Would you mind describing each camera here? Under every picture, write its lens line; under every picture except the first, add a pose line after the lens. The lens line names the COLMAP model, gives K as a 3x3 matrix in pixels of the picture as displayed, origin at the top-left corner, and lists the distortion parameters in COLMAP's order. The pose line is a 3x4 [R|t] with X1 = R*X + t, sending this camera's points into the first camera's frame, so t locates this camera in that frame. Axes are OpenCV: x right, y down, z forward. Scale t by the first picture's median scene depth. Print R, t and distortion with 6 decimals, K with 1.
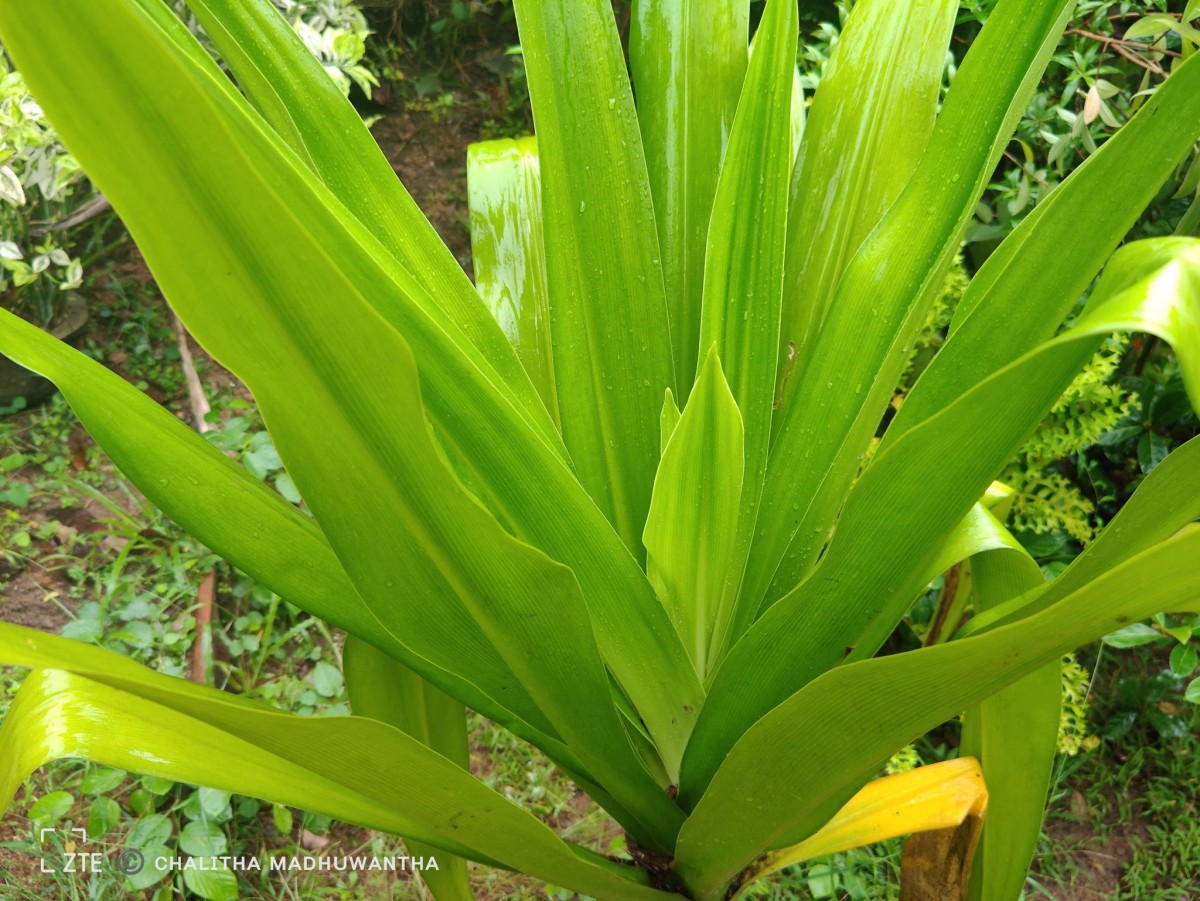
lens RADIAL K [[1257.5, 0, 563.4], [0, 1257.5, 485.2], [0, 0, 1]] dist [0.279969, -0.956542]
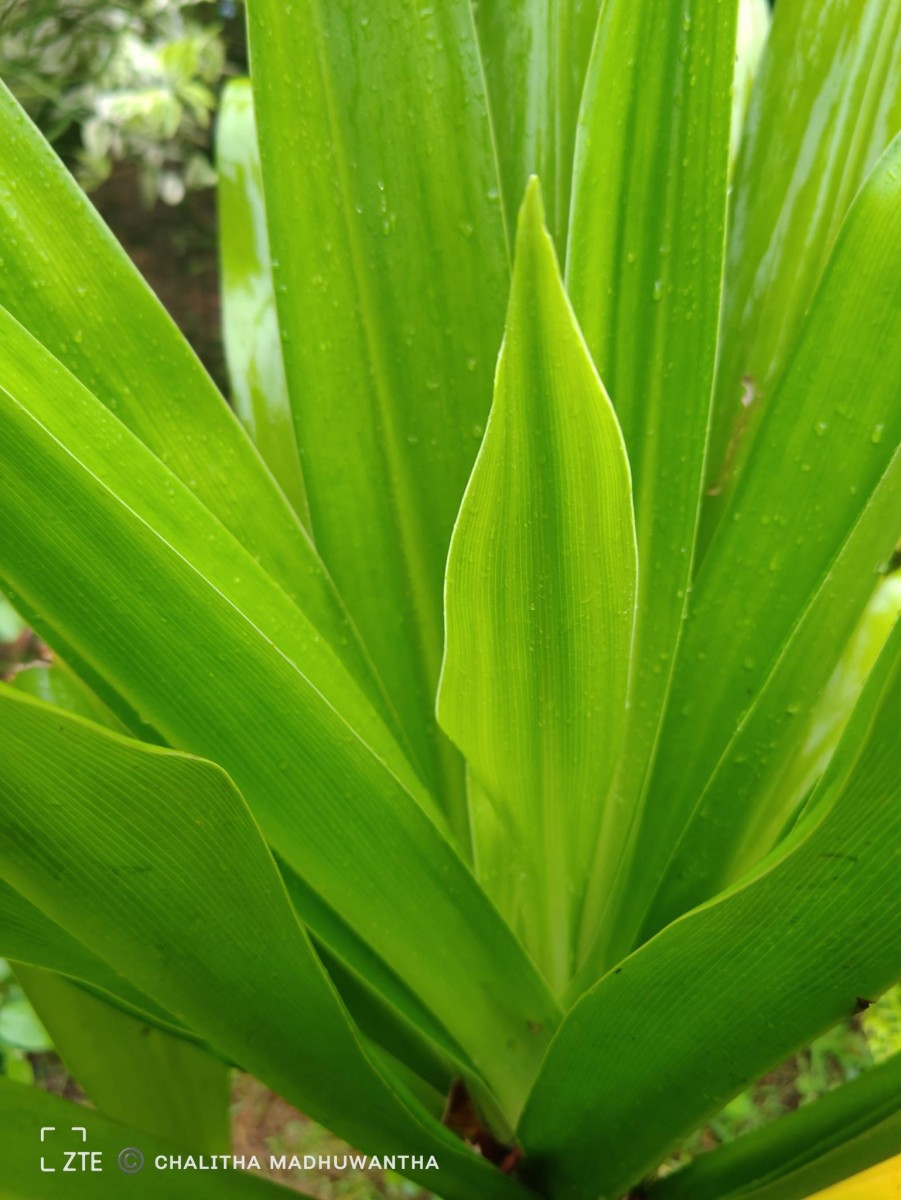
lens RADIAL K [[1275.8, 0, 422.5], [0, 1275.8, 597.5], [0, 0, 1]] dist [-0.001202, -0.116824]
pose [[0.996884, 0.024980, -0.074820, 0.085575], [-0.027730, 0.998969, -0.035939, 0.012321], [0.073845, 0.037902, 0.996549, 0.454838]]
